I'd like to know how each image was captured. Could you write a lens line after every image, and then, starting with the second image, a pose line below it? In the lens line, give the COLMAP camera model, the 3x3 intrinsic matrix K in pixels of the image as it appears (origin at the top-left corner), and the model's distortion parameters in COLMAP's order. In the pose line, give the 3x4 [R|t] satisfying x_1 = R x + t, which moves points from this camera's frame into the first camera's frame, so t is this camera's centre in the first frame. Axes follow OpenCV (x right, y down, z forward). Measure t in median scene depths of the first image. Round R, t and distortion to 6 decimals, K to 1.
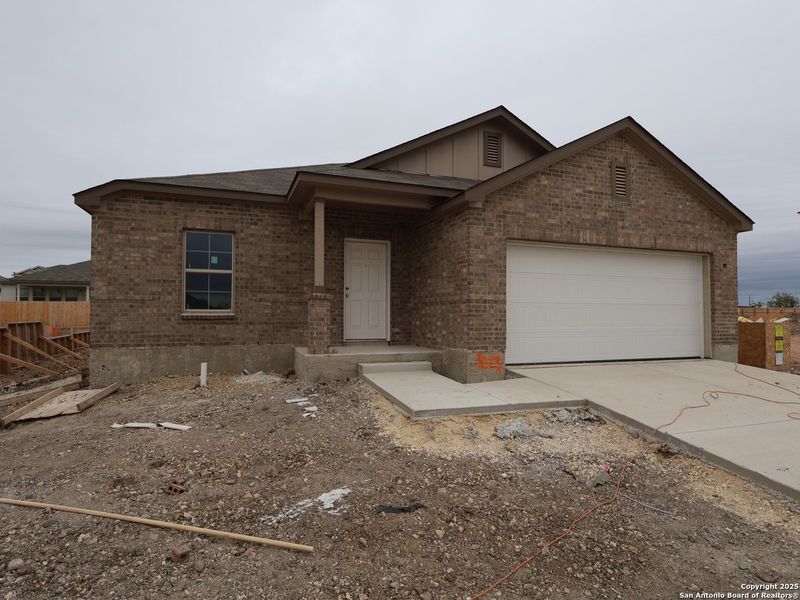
lens RADIAL K [[418.3, 0, 403.2], [0, 418.3, 290.5], [0, 0, 1]] dist [0.000331, -0.000233]
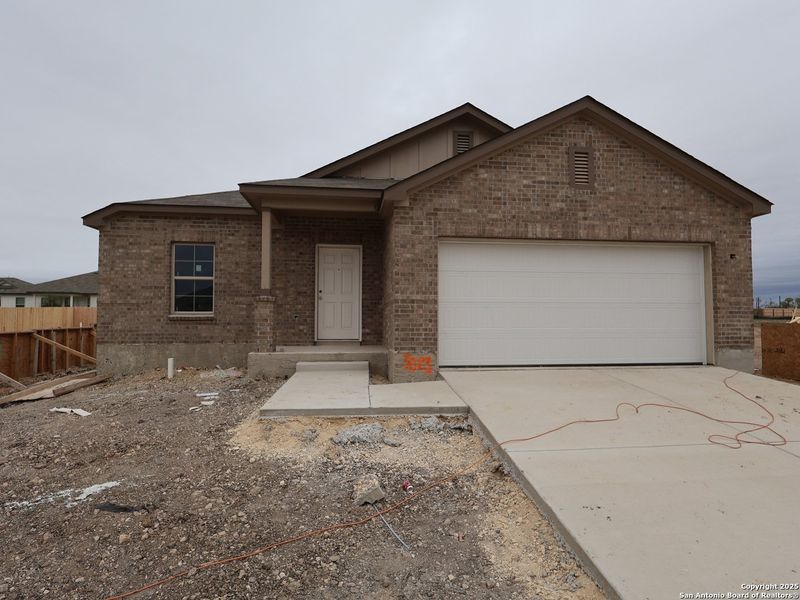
lens RADIAL K [[387.2, 0, 411.0], [0, 387.2, 291.5], [0, 0, 1]] dist [-0.000574, -0.000261]
pose [[0.974987, -0.017917, -0.221539, 0.354730], [0.015981, 0.999817, -0.010532, 0.011311], [0.221687, 0.006729, 0.975095, 0.101820]]
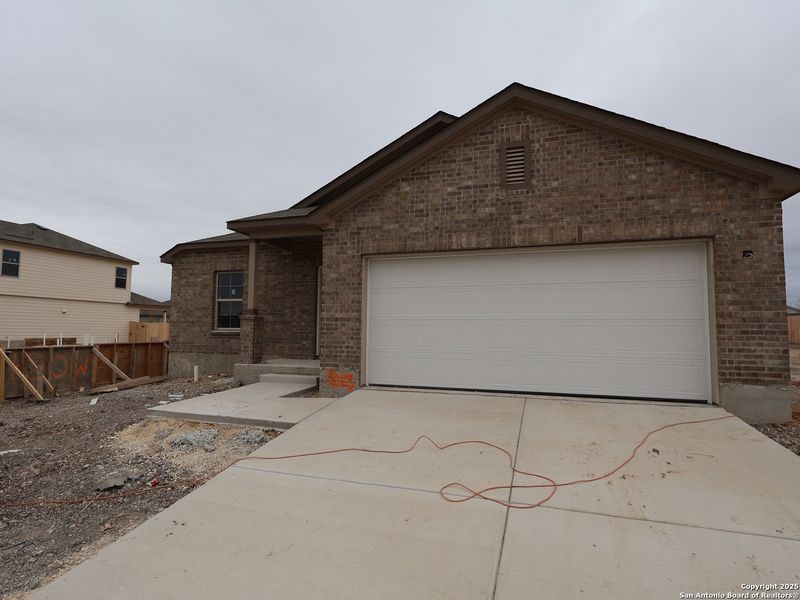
lens RADIAL K [[399.3, 0, 423.1], [0, 399.3, 293.1], [0, 0, 1]] dist [0.000162, -0.000358]
pose [[0.814261, -0.052383, -0.578131, 0.837531], [0.029226, 0.998357, -0.049296, 0.014597], [0.579763, 0.023244, 0.814454, 0.299090]]
